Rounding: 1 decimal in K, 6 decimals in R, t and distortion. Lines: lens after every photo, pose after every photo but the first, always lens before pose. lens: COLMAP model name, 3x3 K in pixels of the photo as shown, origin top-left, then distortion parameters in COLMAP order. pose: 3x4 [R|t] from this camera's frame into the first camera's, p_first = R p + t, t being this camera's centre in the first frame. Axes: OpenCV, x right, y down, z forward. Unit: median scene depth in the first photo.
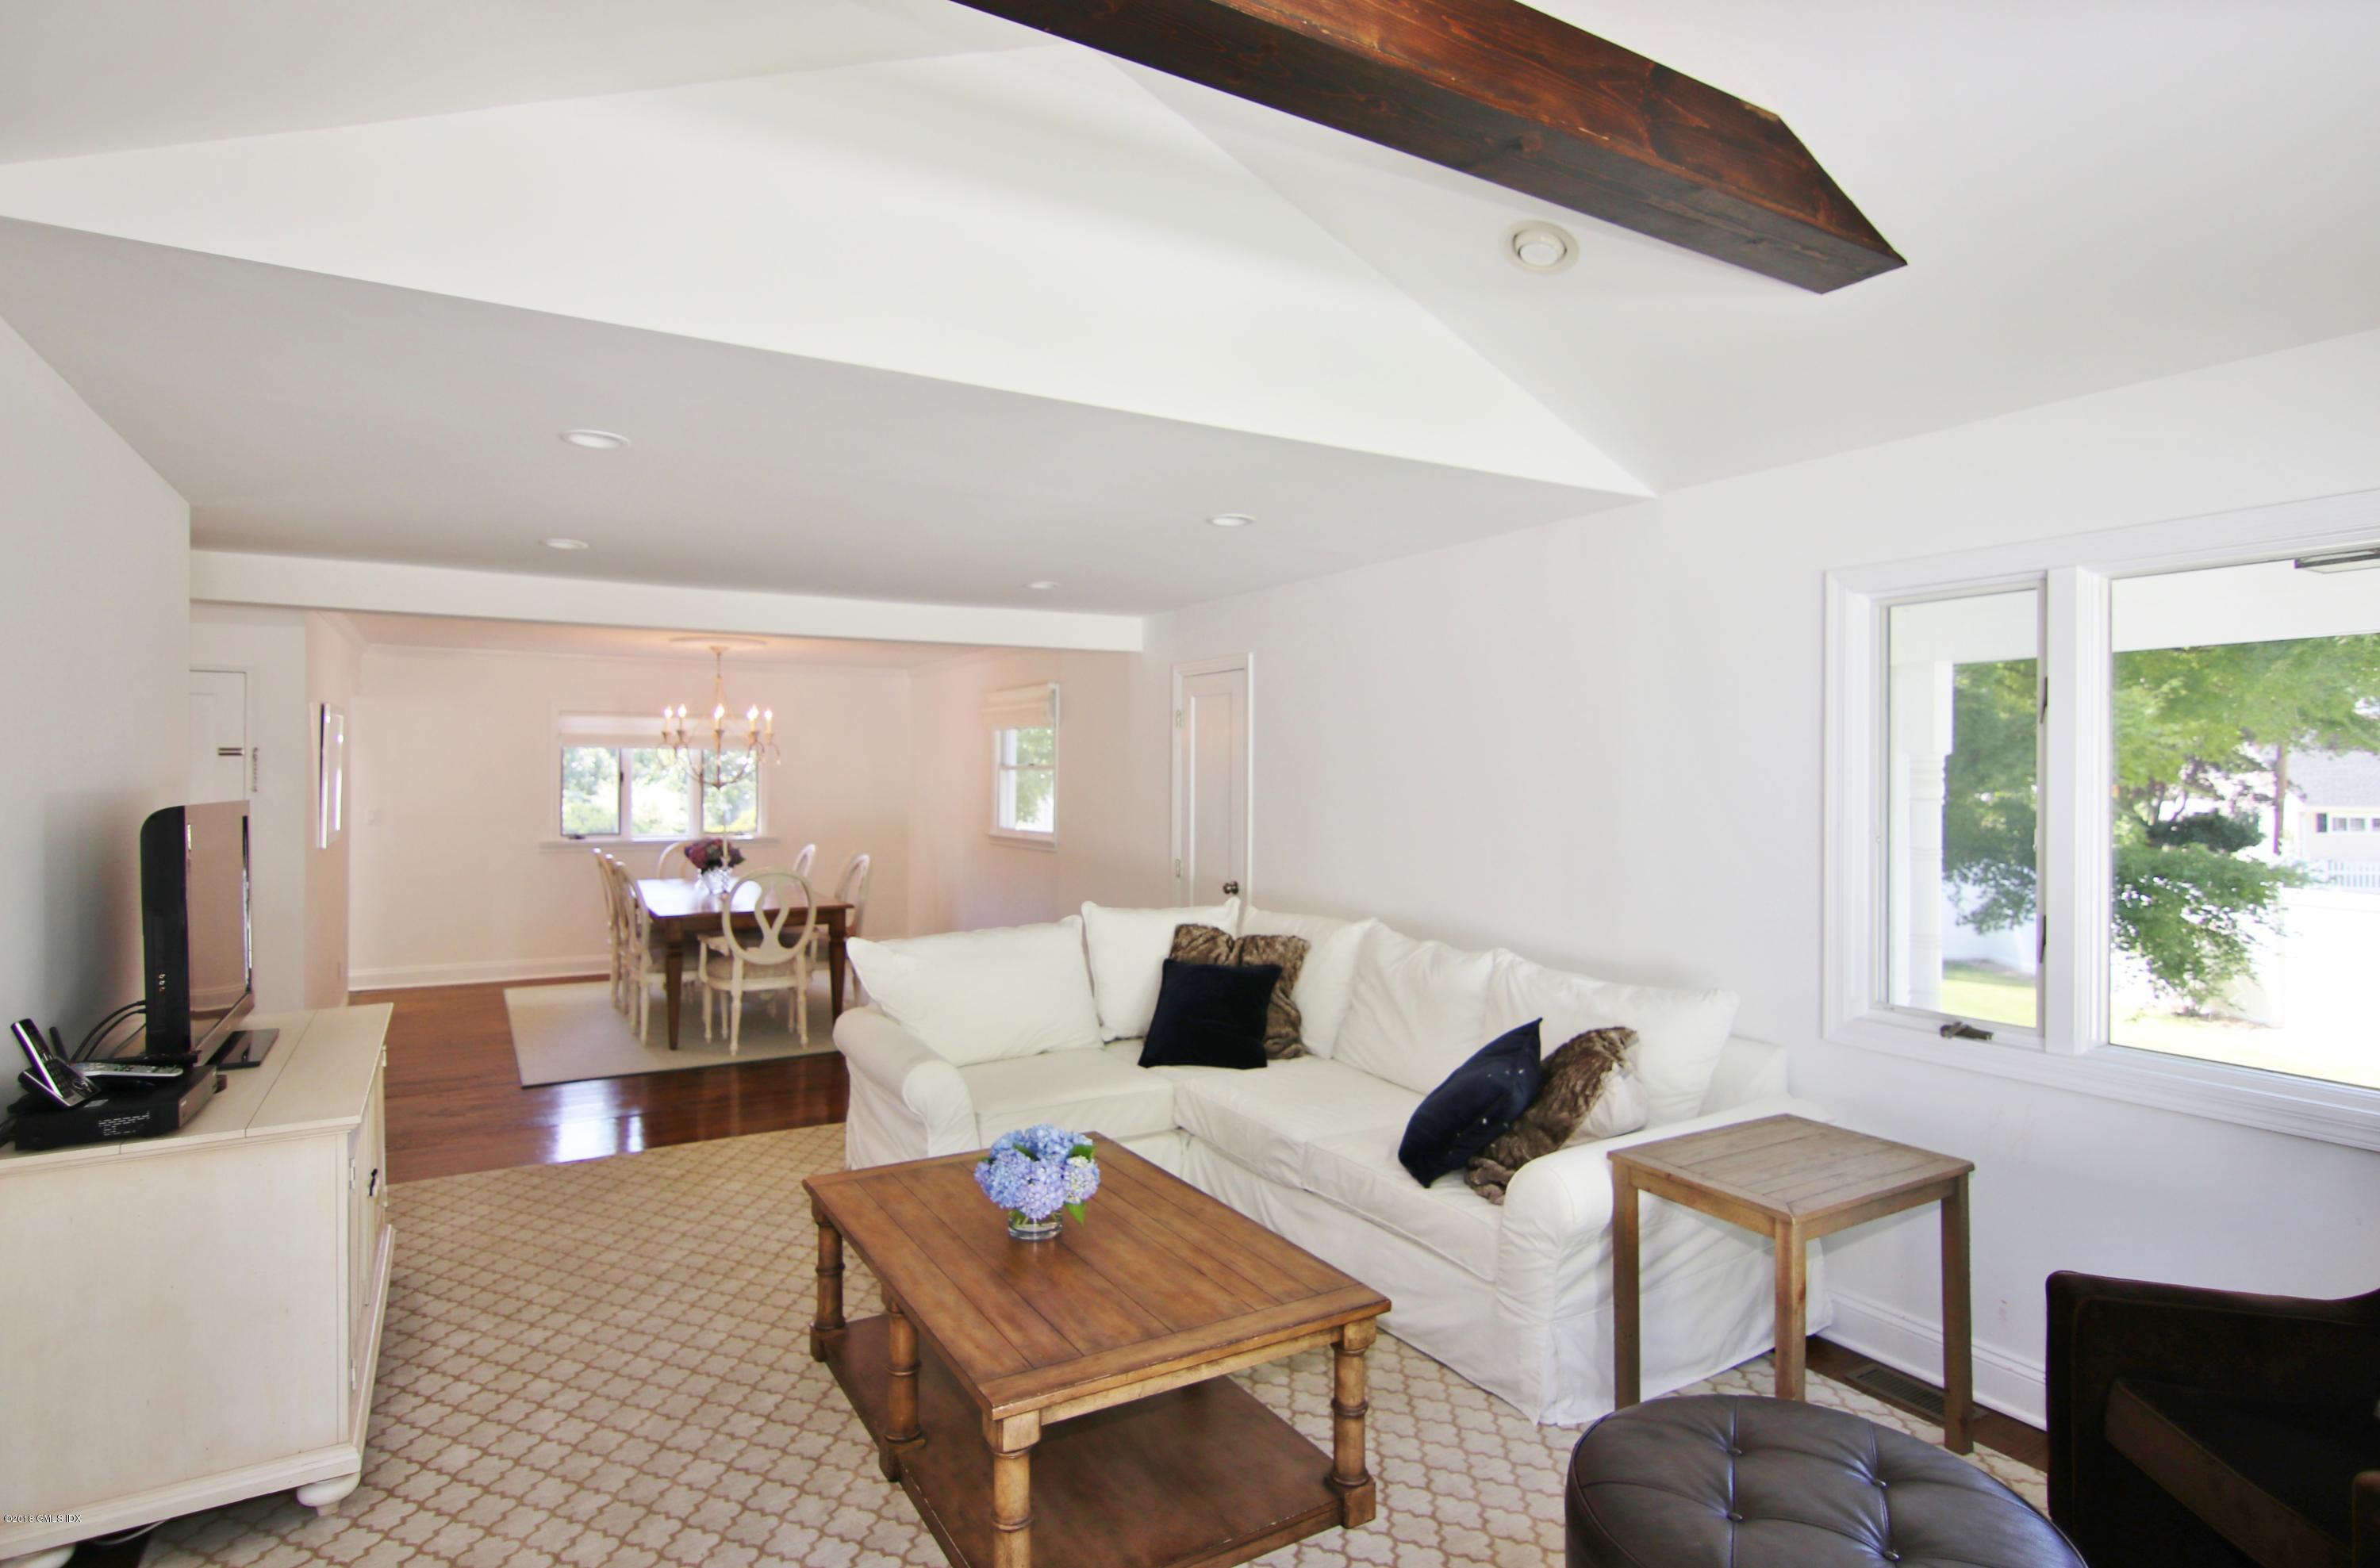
lens RADIAL K [[1213.1, 0, 1180.4], [0, 1213.1, 774.0], [0, 0, 1]] dist [0.001348, -0.014162]
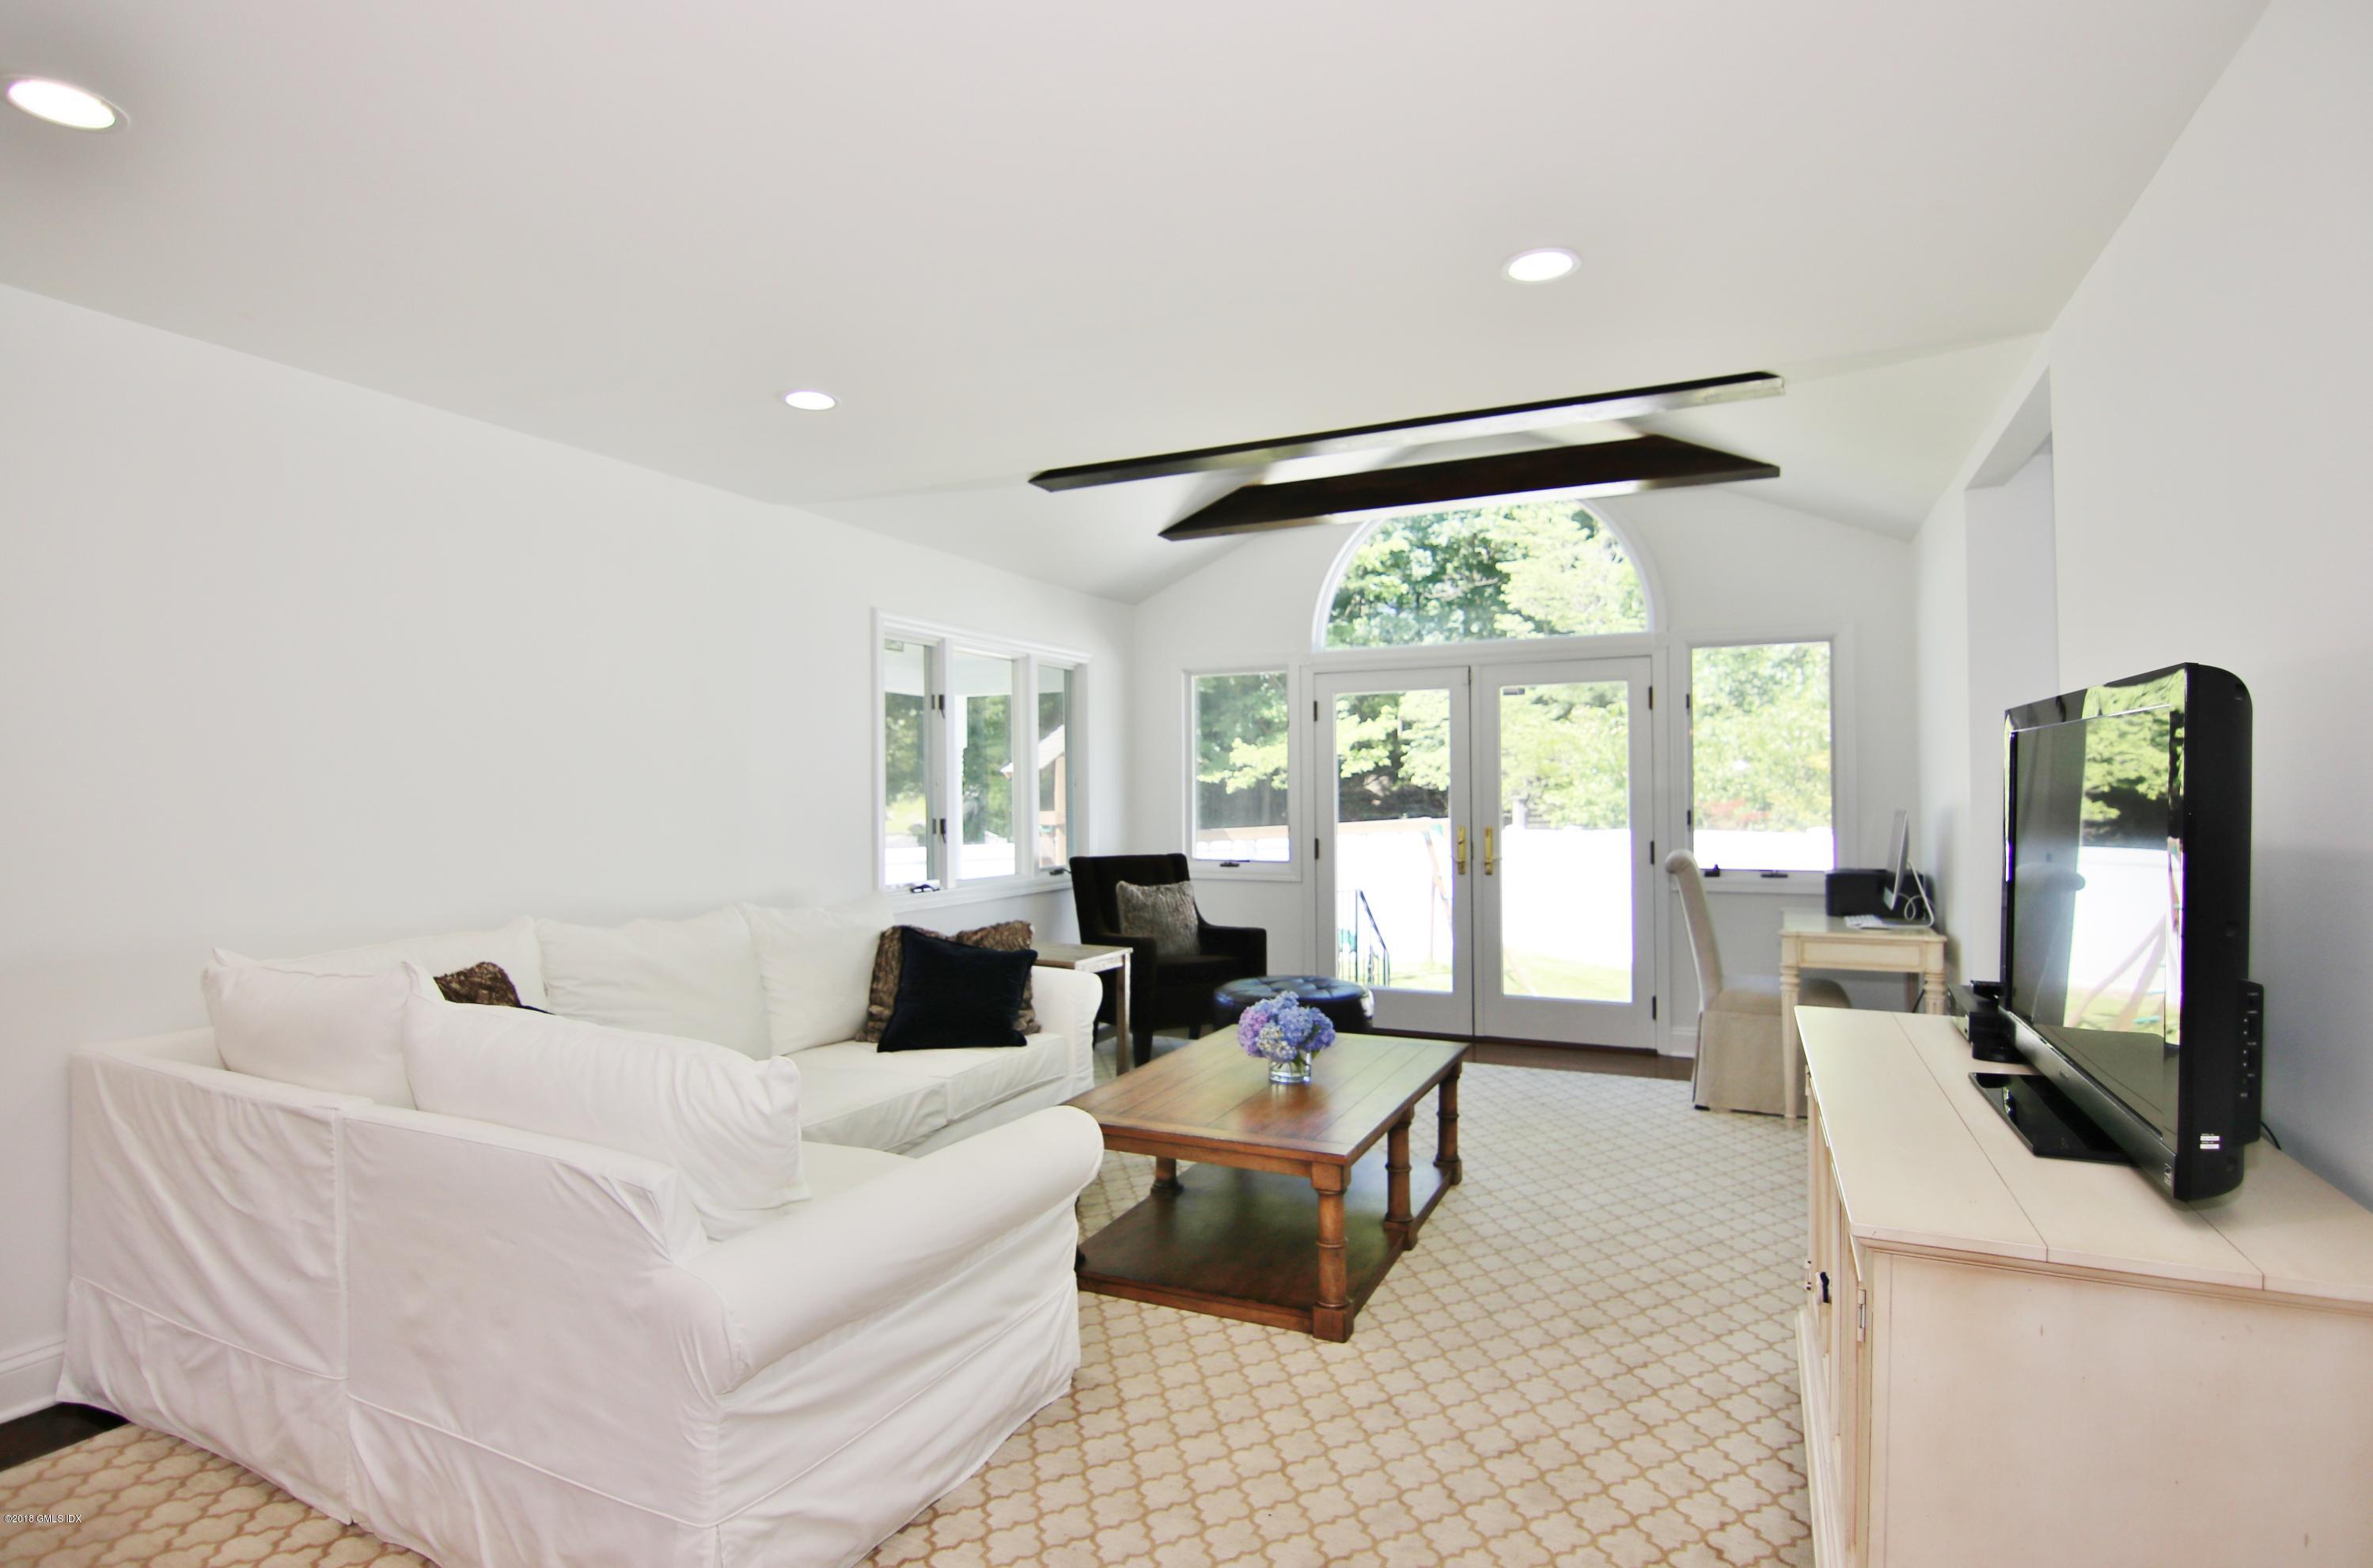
lens RADIAL K [[1209.6, 0, 1176.9], [0, 1209.6, 774.0], [0, 0, 1]] dist [0.001348, -0.014162]
pose [[-0.561126, 0.017179, 0.827552, -1.137941], [0.014821, 0.999833, -0.010706, 0.070421], [-0.827598, 0.006257, -0.561287, 1.852376]]
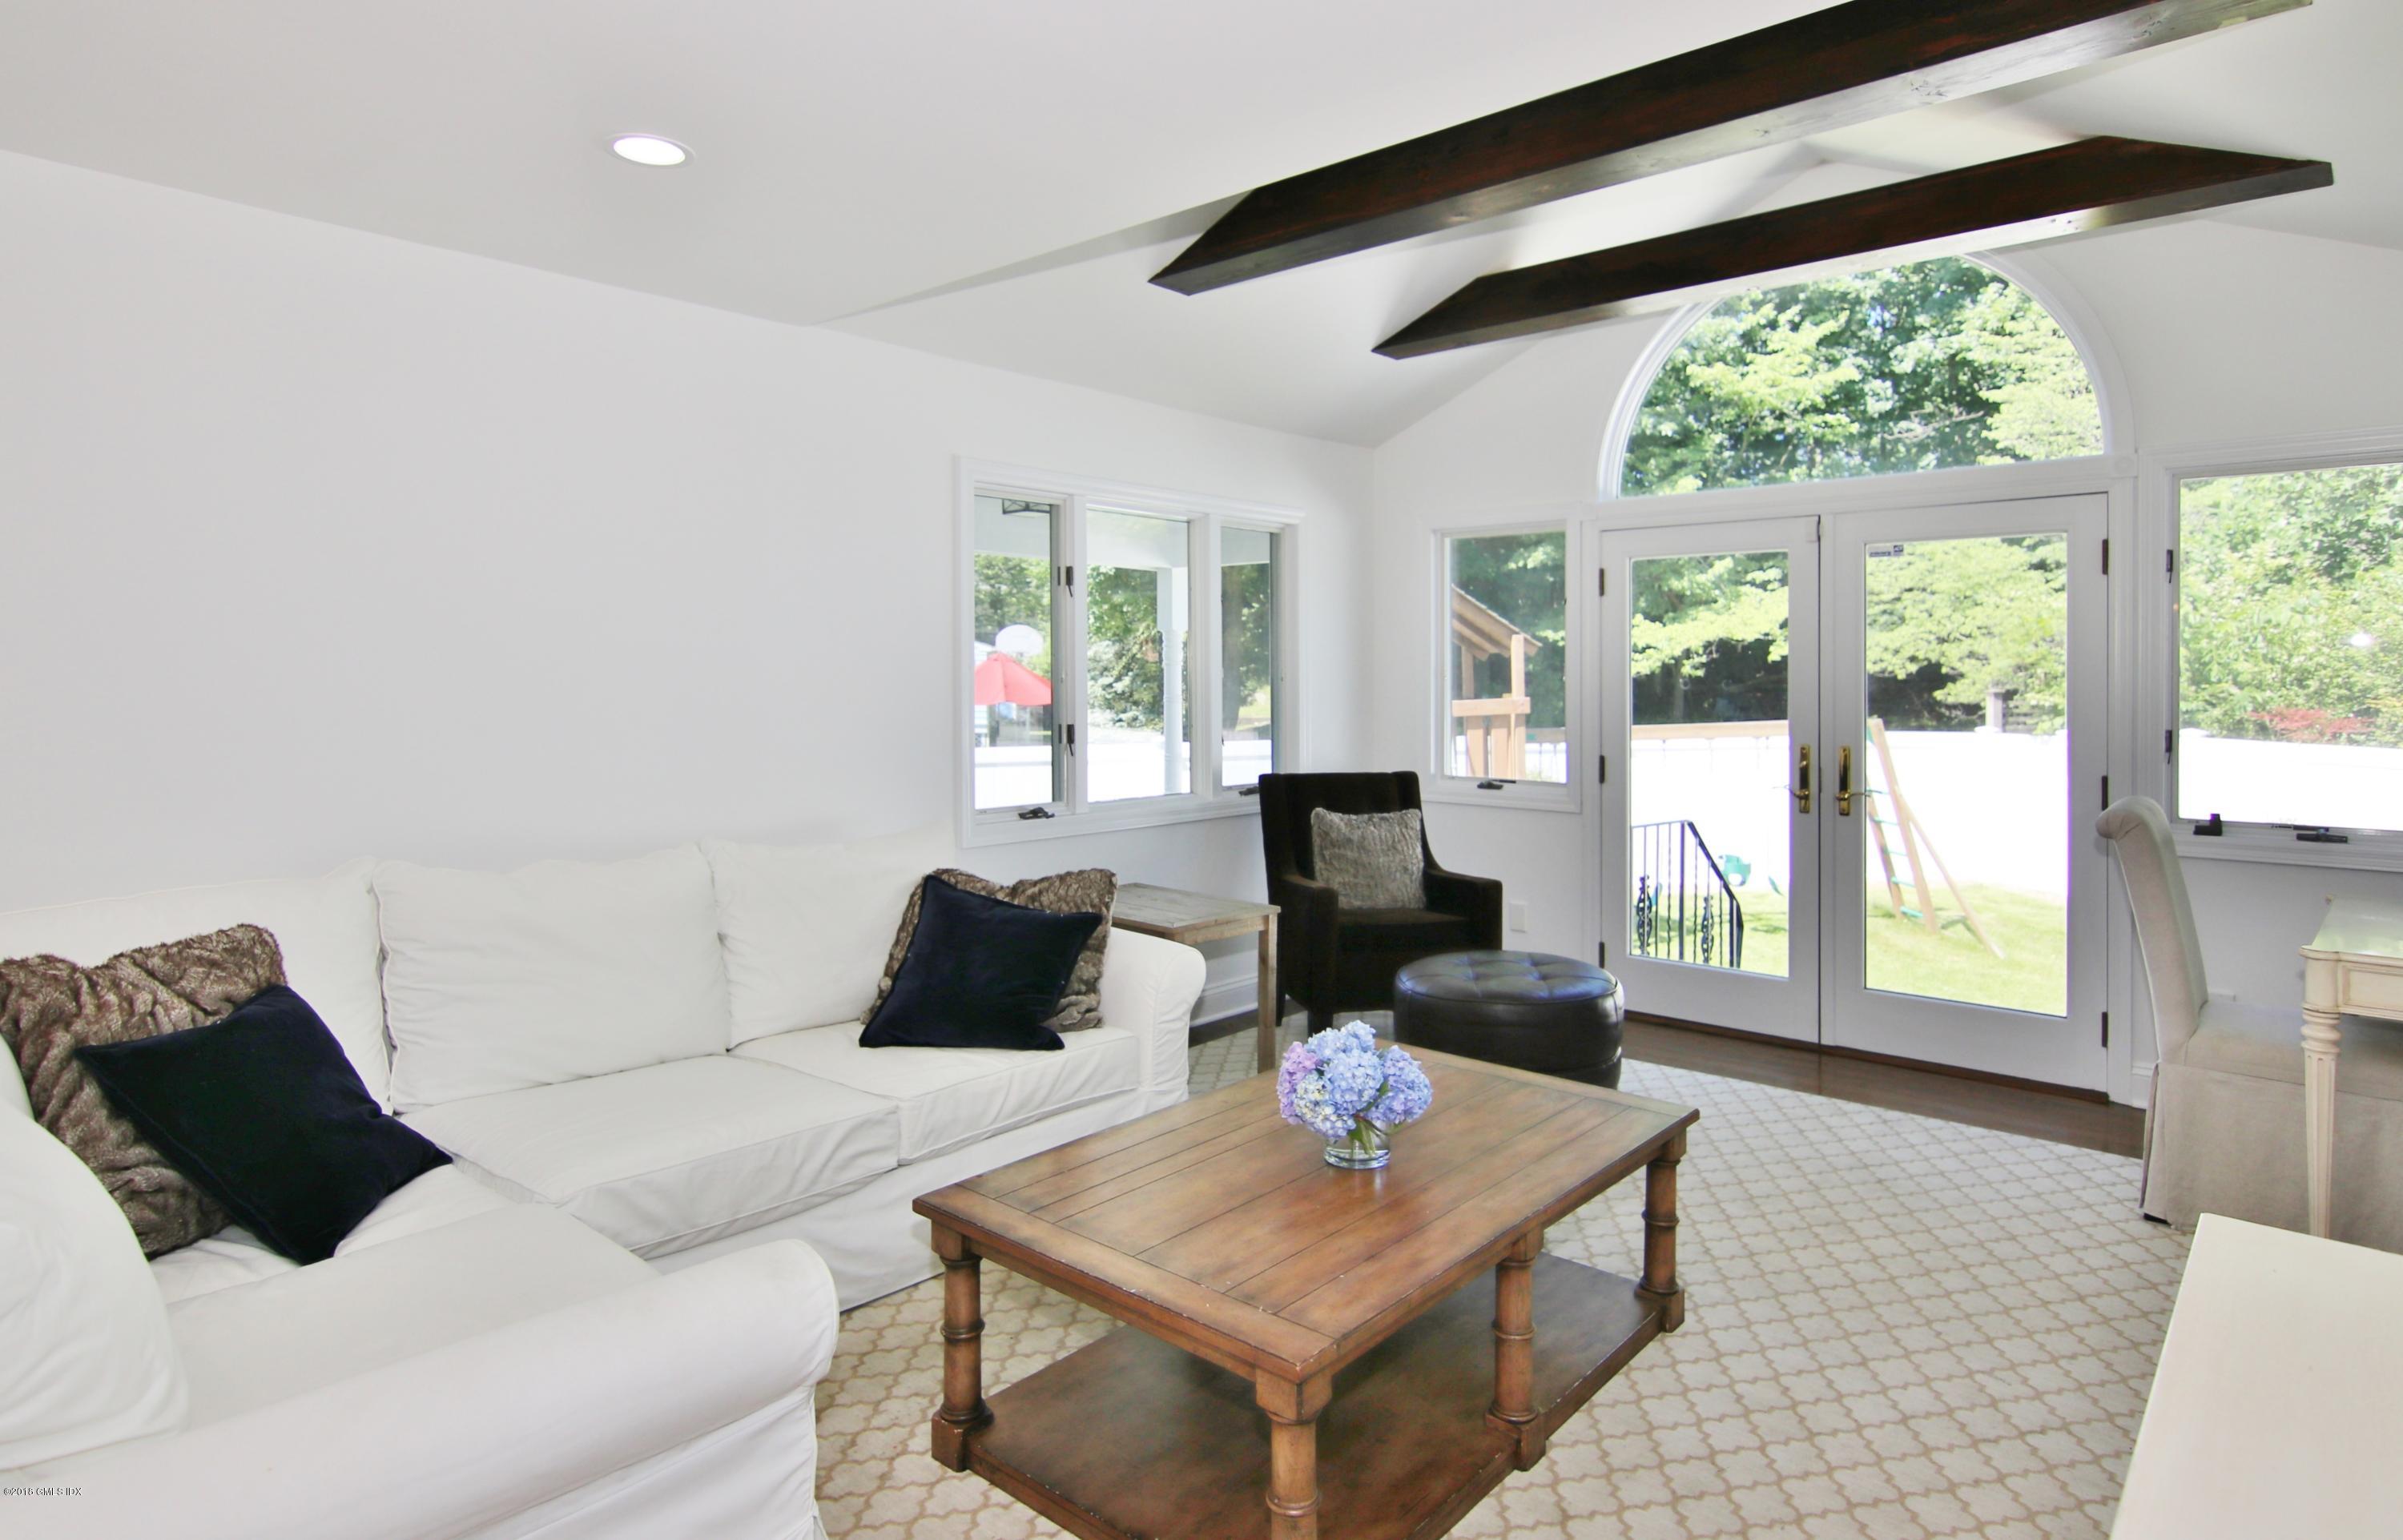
lens RADIAL K [[1316.5, 0, 1249.3], [0, 1316.5, 675.8], [0, 0, 1]] dist [0.002088, 0.000886]
pose [[-0.325174, -0.000691, 0.945654, -0.957094], [0.007607, 0.999965, 0.003347, 0.050098], [-0.945624, 0.008282, -0.325157, 1.385851]]
